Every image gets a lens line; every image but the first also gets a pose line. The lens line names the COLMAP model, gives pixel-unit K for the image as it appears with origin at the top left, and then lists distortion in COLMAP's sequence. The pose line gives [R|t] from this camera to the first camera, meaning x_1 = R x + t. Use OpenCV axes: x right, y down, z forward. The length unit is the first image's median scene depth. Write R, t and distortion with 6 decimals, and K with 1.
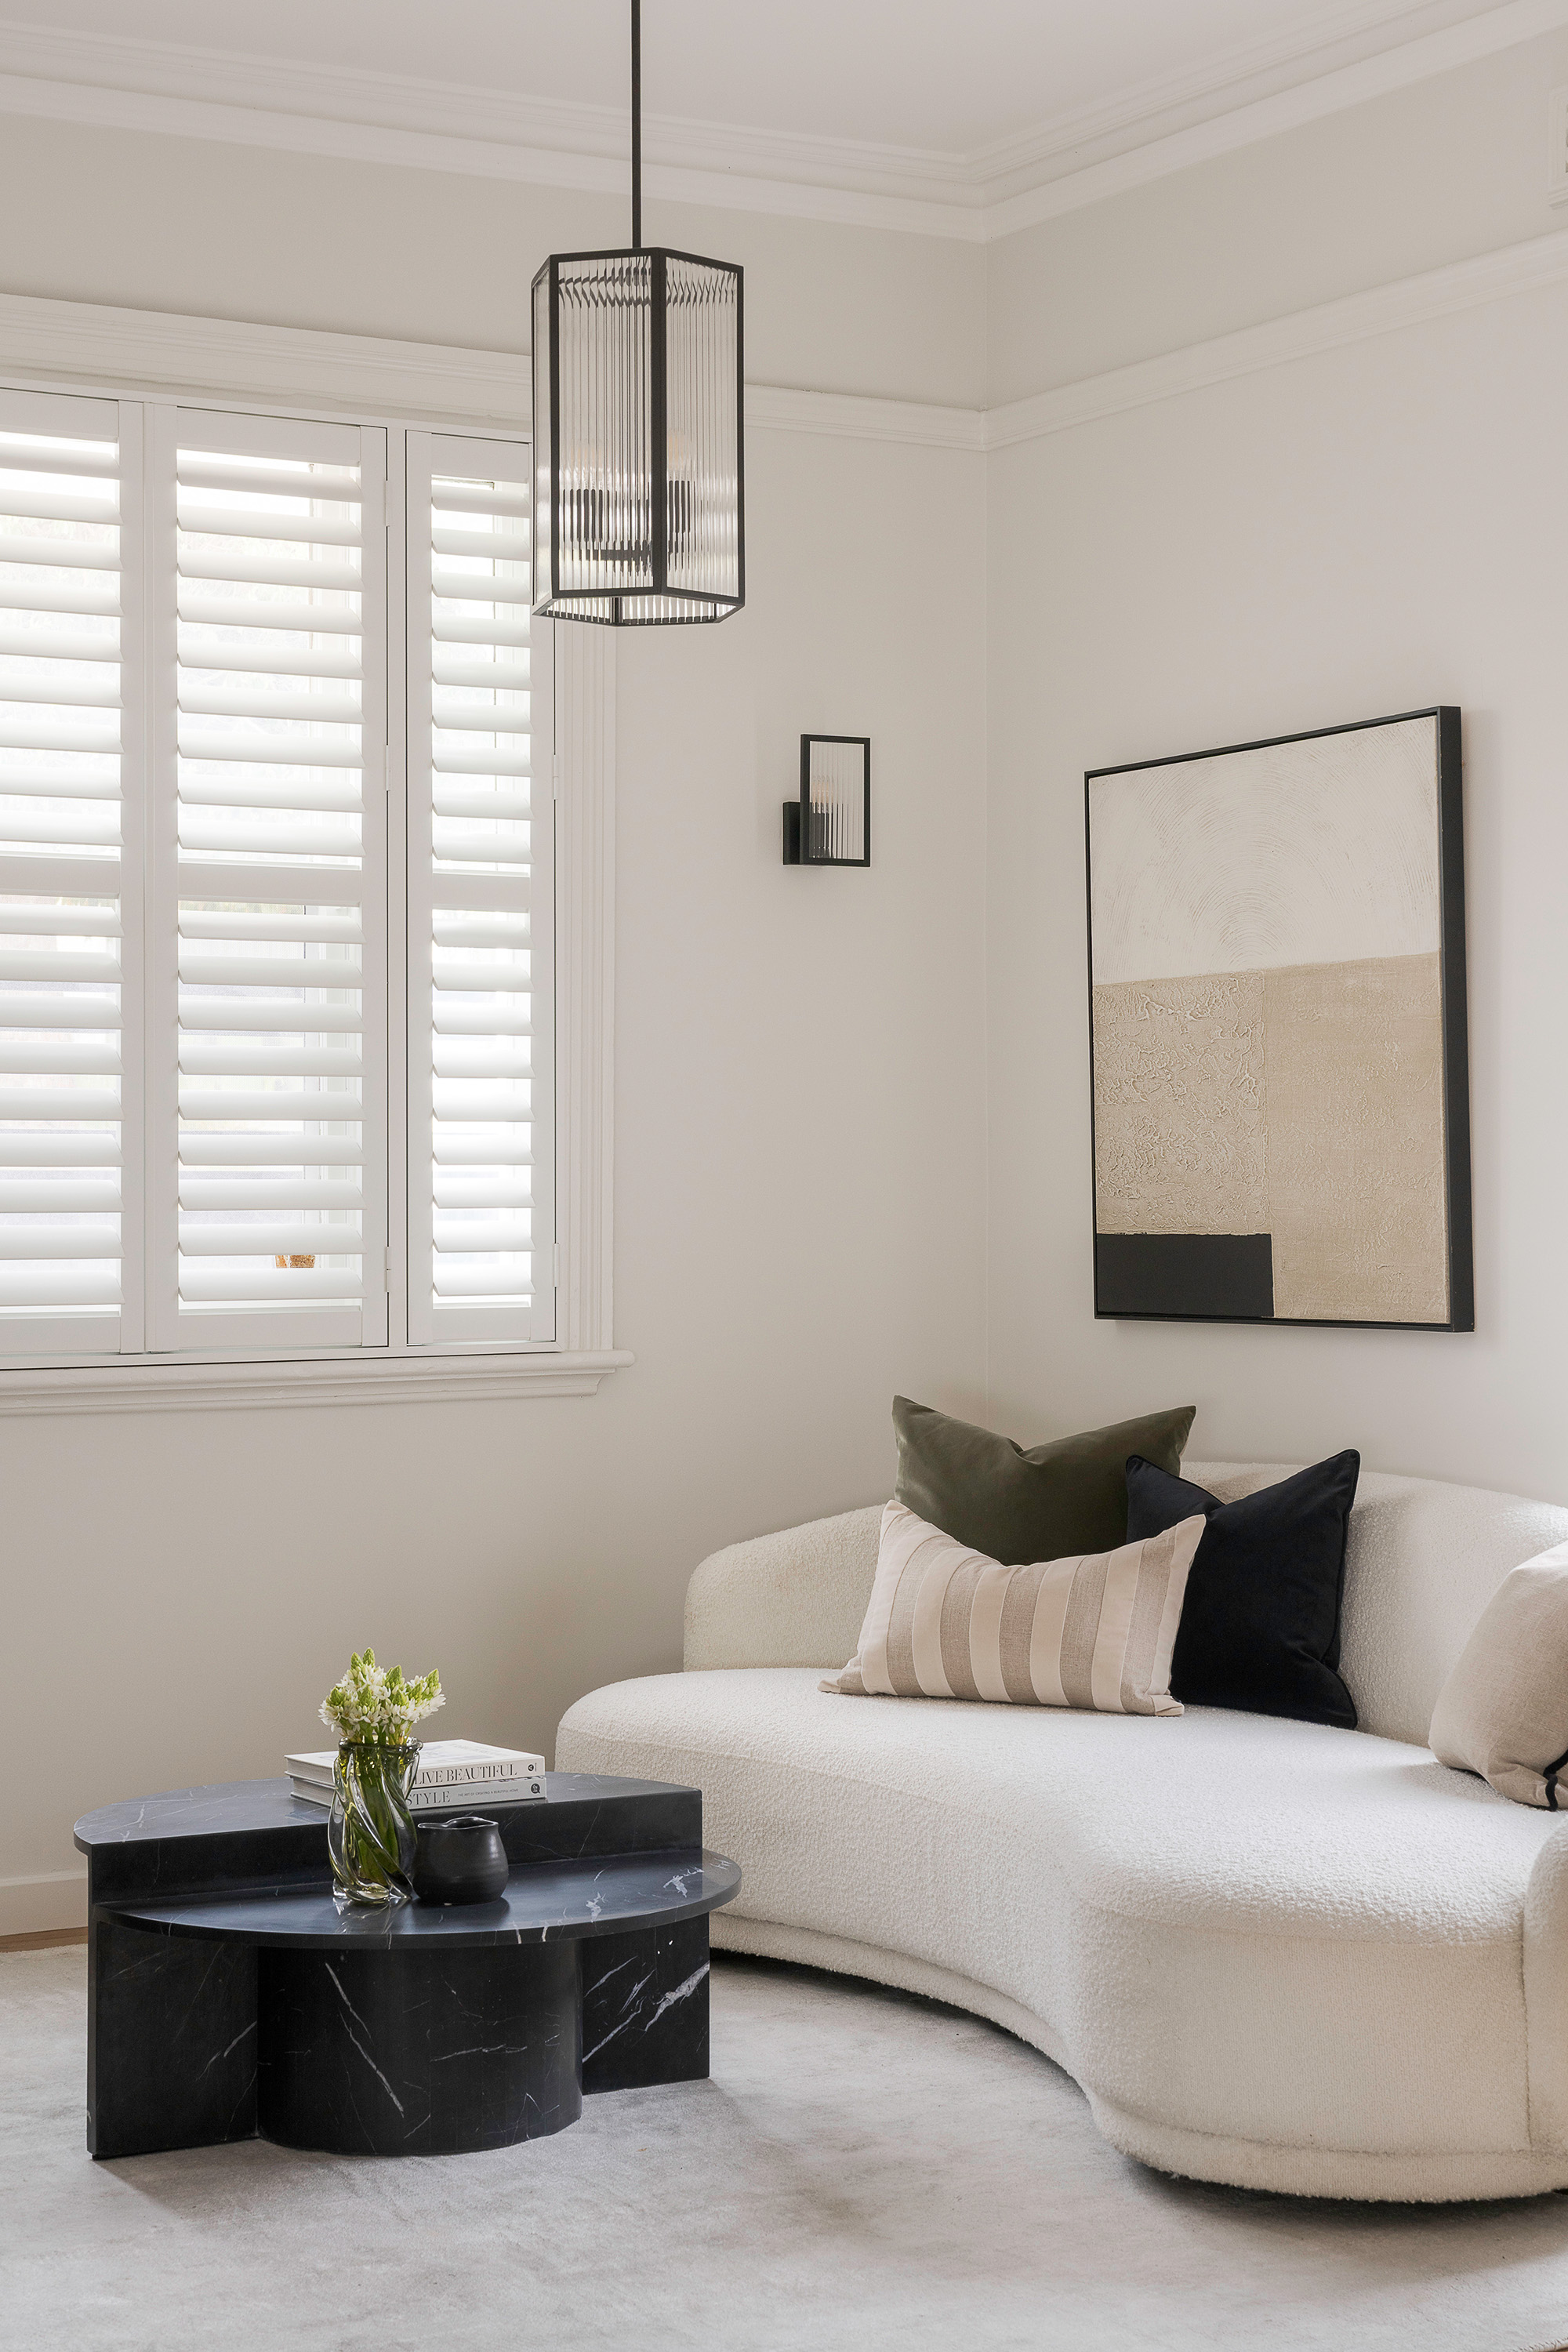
lens RADIAL K [[3093.3, 0, 784.0], [0, 3093.3, 1176.0], [0, 0, 1]] dist [0.050211, 0.024008]
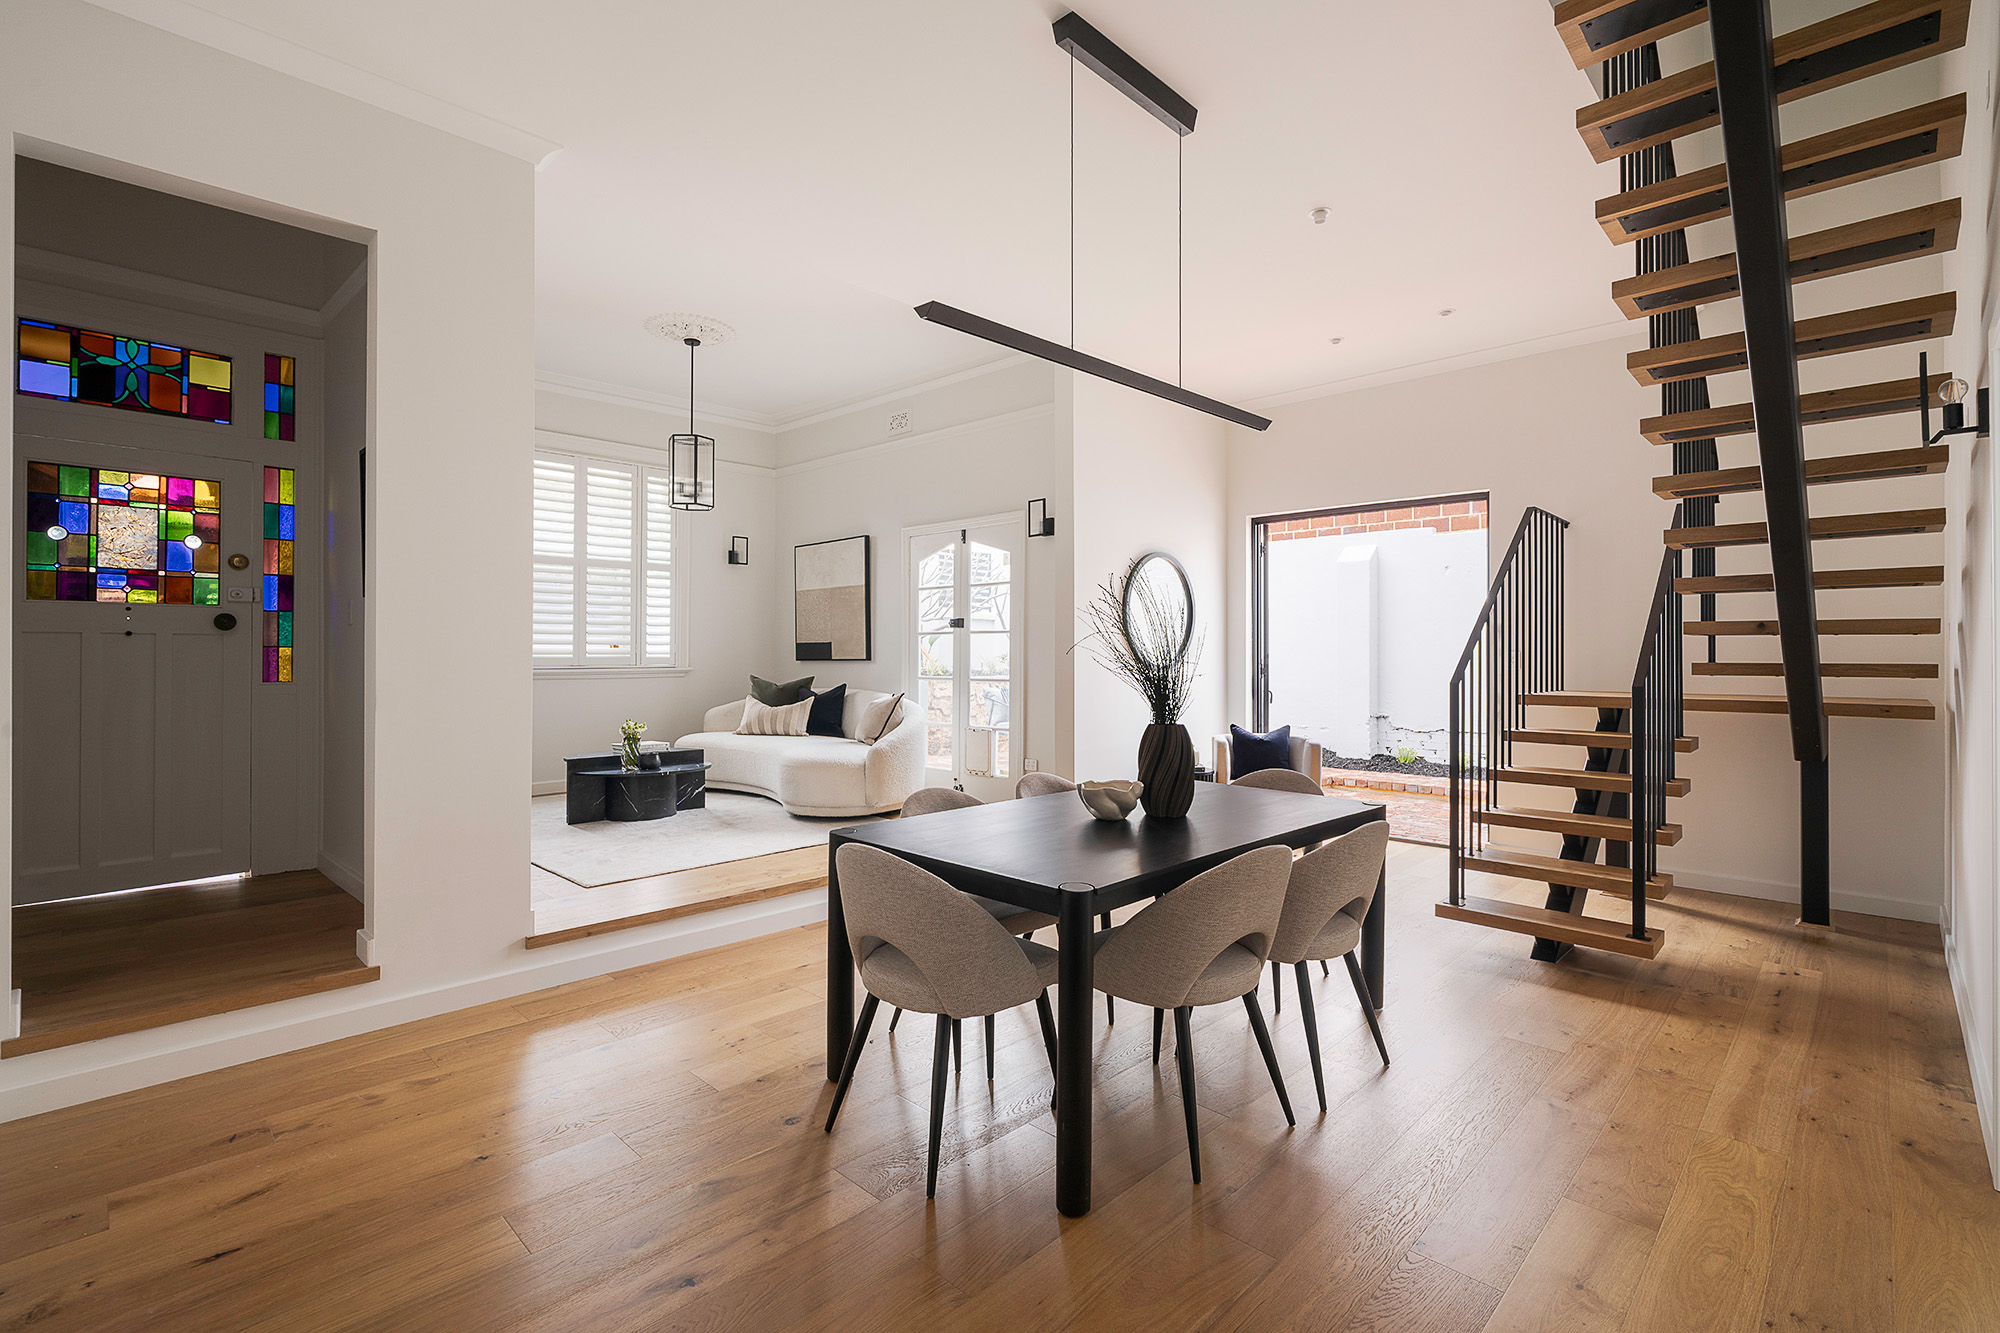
lens RADIAL K [[898.3, 0, 1000.0], [0, 898.3, 666.5], [0, 0, 1]] dist [0.021116, -0.000073]
pose [[0.970114, 0.003725, 0.242621, 0.074310], [0.001135, 0.999802, -0.019889, 0.088527], [-0.242647, 0.019570, 0.969917, -0.446322]]
